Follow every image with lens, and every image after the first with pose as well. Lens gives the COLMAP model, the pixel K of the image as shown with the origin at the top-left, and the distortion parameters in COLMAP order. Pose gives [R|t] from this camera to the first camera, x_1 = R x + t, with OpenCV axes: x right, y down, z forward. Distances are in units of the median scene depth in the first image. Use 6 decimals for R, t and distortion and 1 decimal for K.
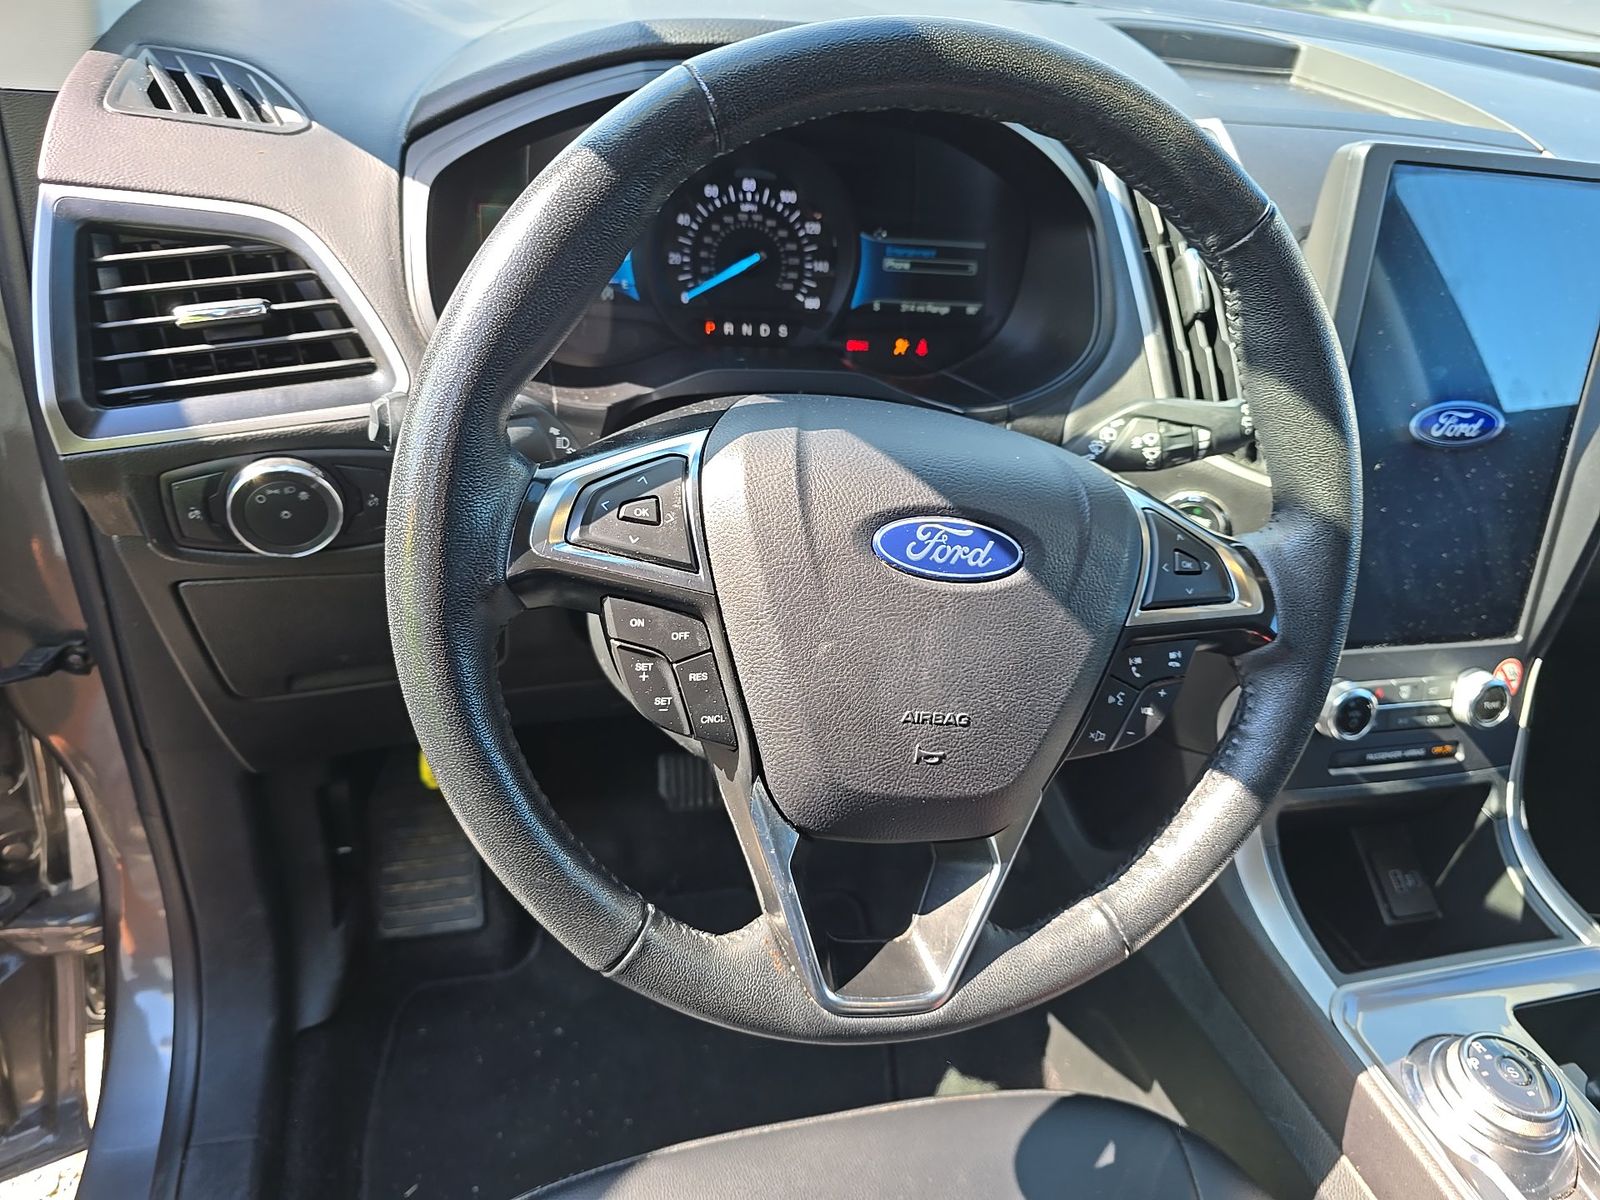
lens RADIAL K [[1079.5, 0, 804.4], [0, 1079.5, 605.1], [0, 0, 1]] dist [0.090219, -0.119560]
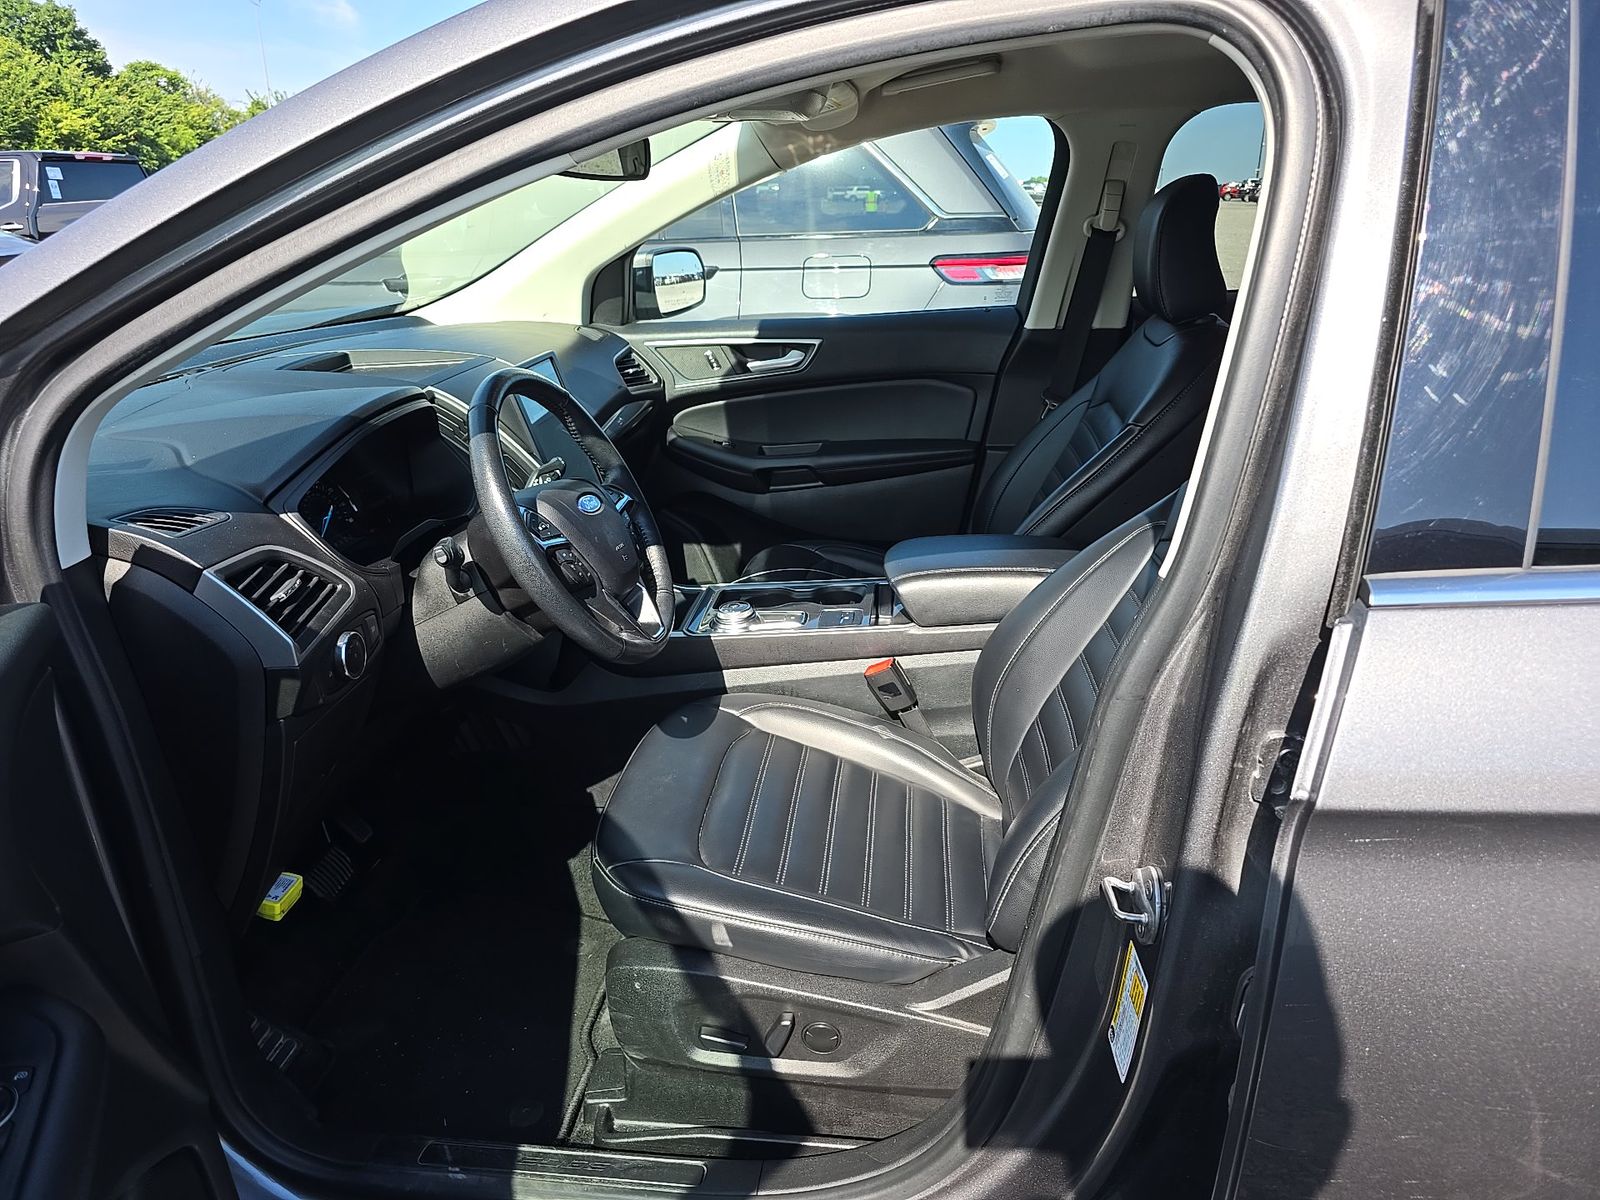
lens RADIAL K [[1079.5, 0, 804.4], [0, 1079.5, 605.1], [0, 0, 1]] dist [0.090219, -0.119560]
pose [[0.346559, -0.468900, 0.812422, -1.866894], [0.601173, 0.775869, 0.191358, -0.037472], [-0.720061, 0.422089, 0.550774, -0.880664]]
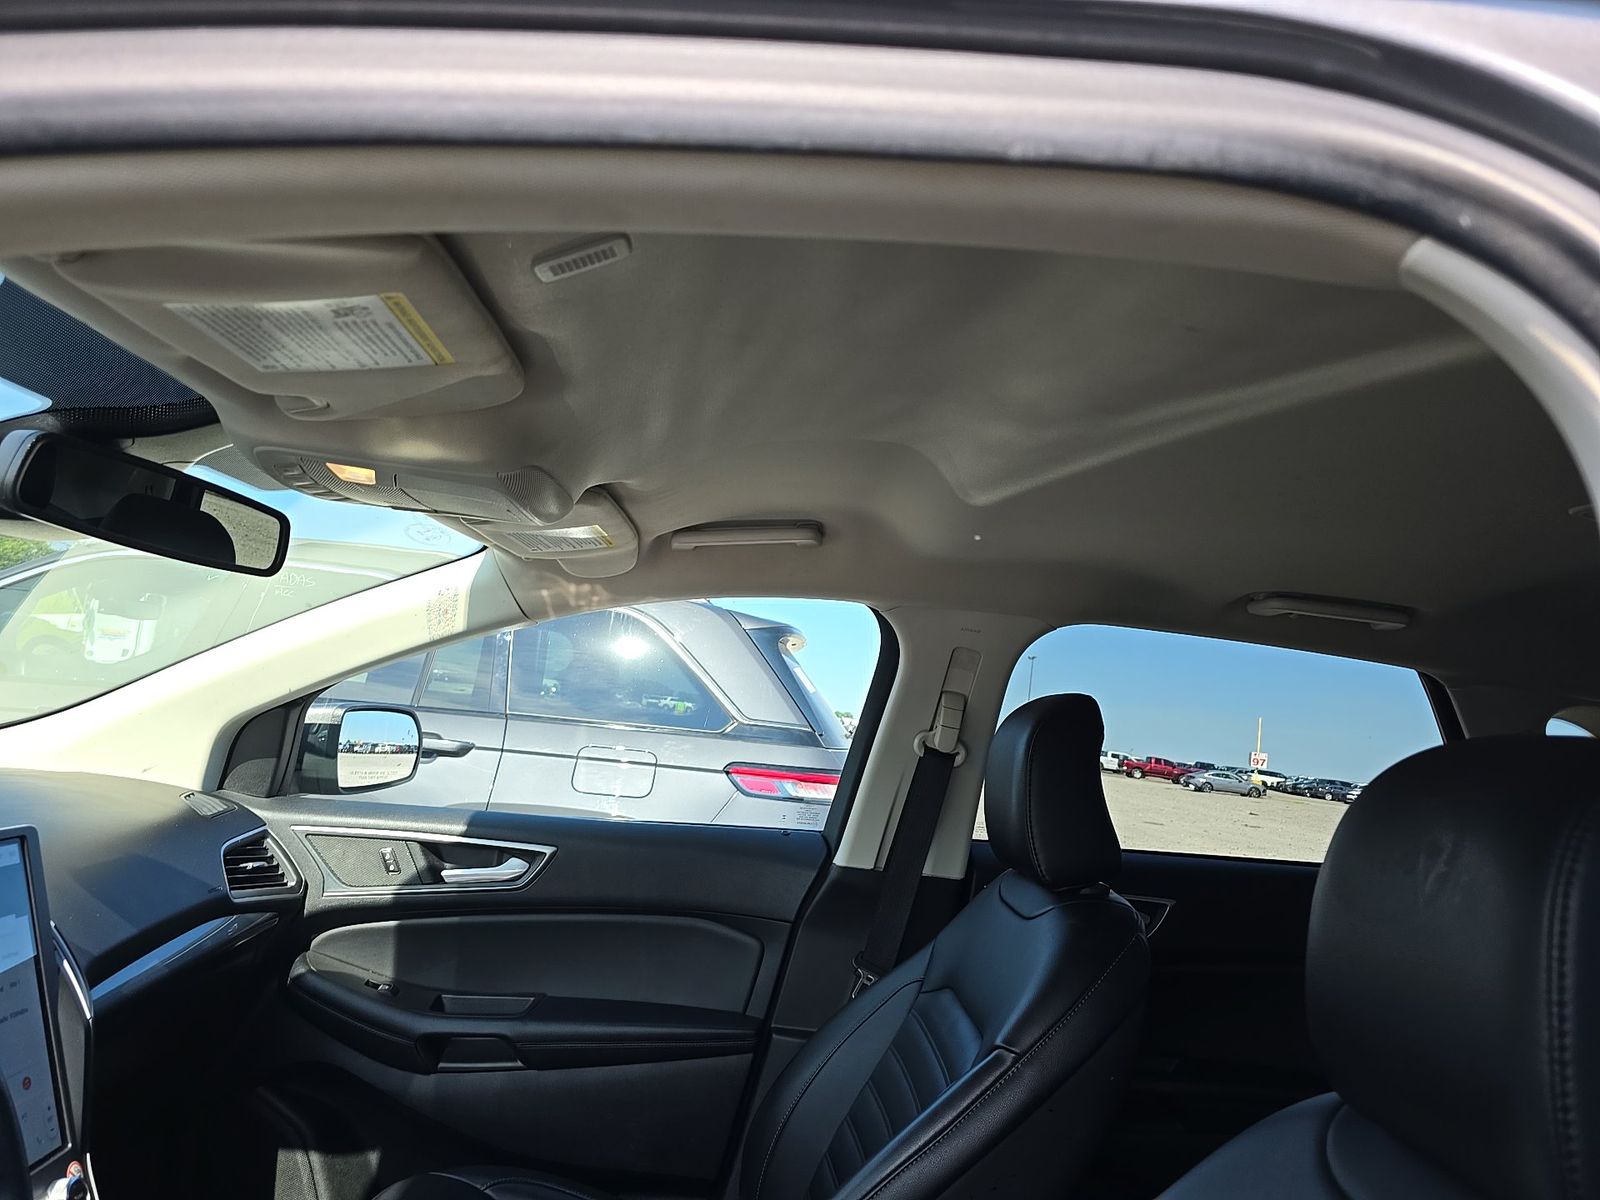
lens RADIAL K [[1079.5, 0, 804.4], [0, 1079.5, 605.1], [0, 0, 1]] dist [0.090219, -0.119560]
pose [[0.204287, -0.021265, 0.978680, -0.654638], [0.500749, 0.861328, -0.085810, 0.038772], [-0.841140, 0.507603, 0.186607, -0.500819]]
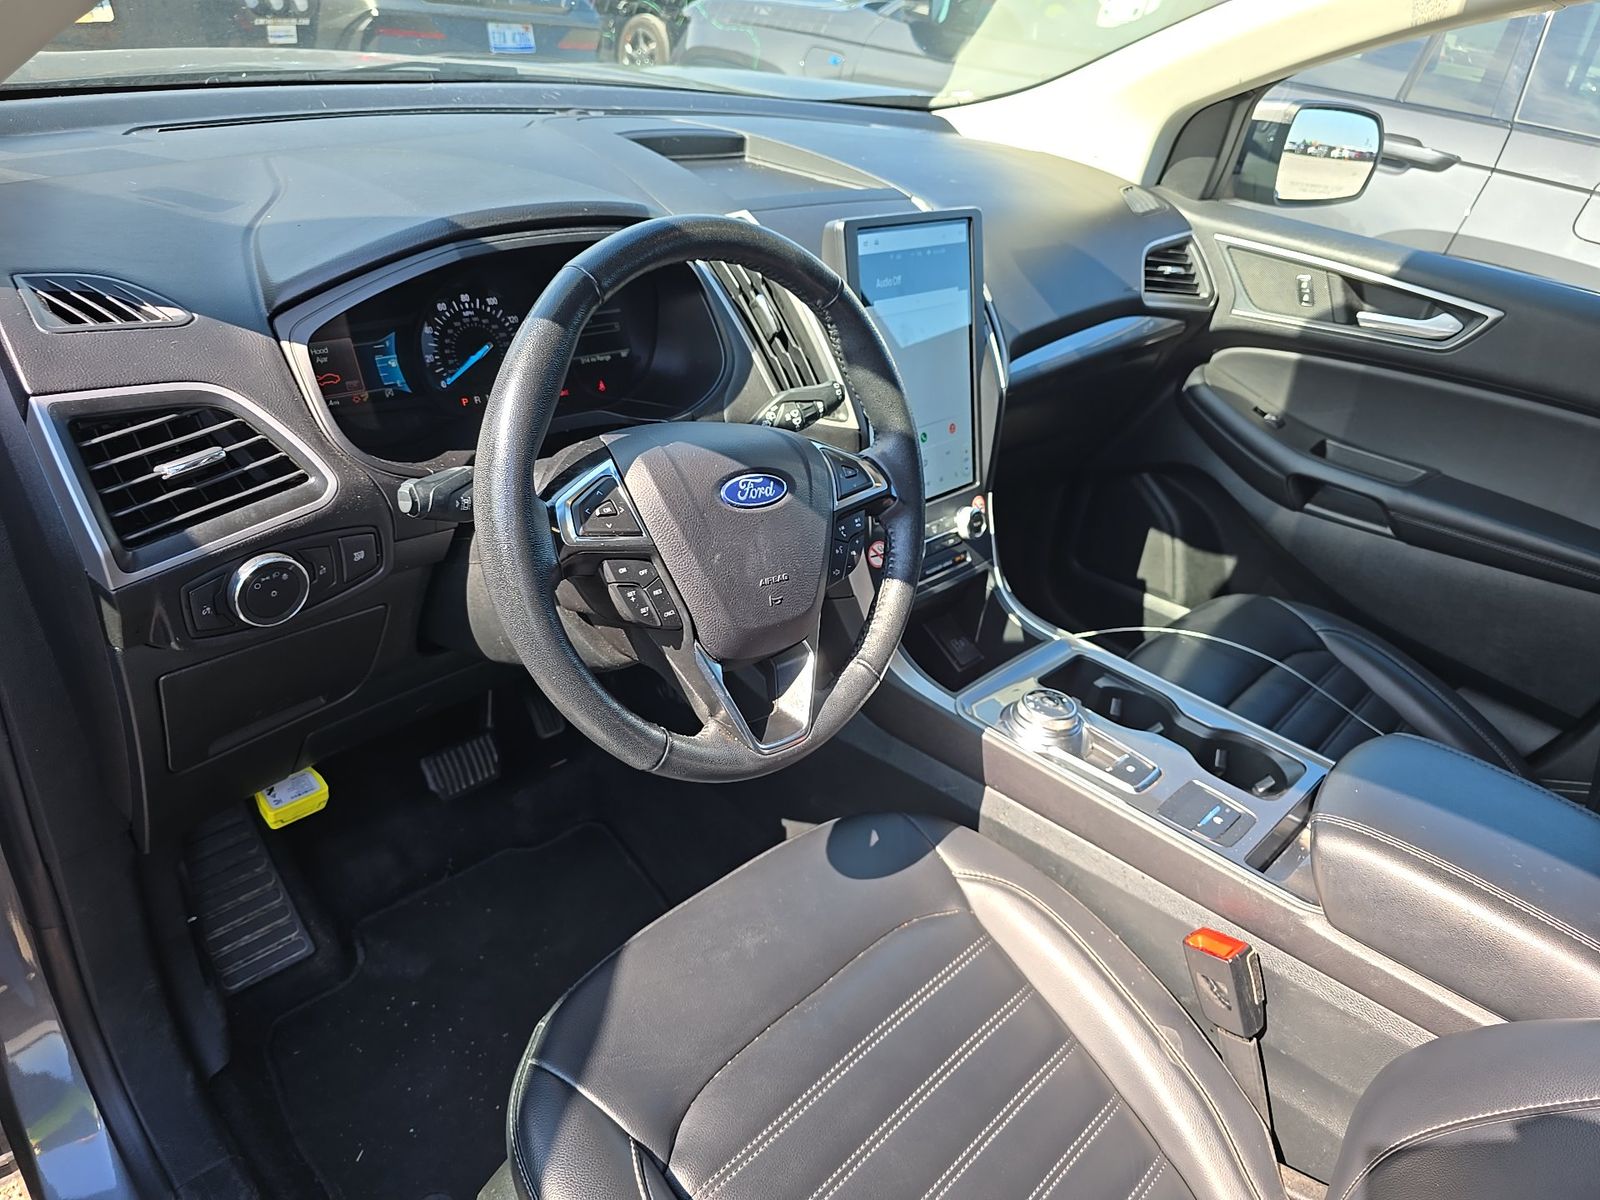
lens RADIAL K [[1079.5, 0, 804.4], [0, 1079.5, 605.1], [0, 0, 1]] dist [0.090219, -0.119560]
pose [[0.852823, -0.284740, 0.437739, -0.500265], [0.281732, 0.956680, 0.073417, 0.017978], [-0.439681, 0.060713, 0.896100, -0.523661]]
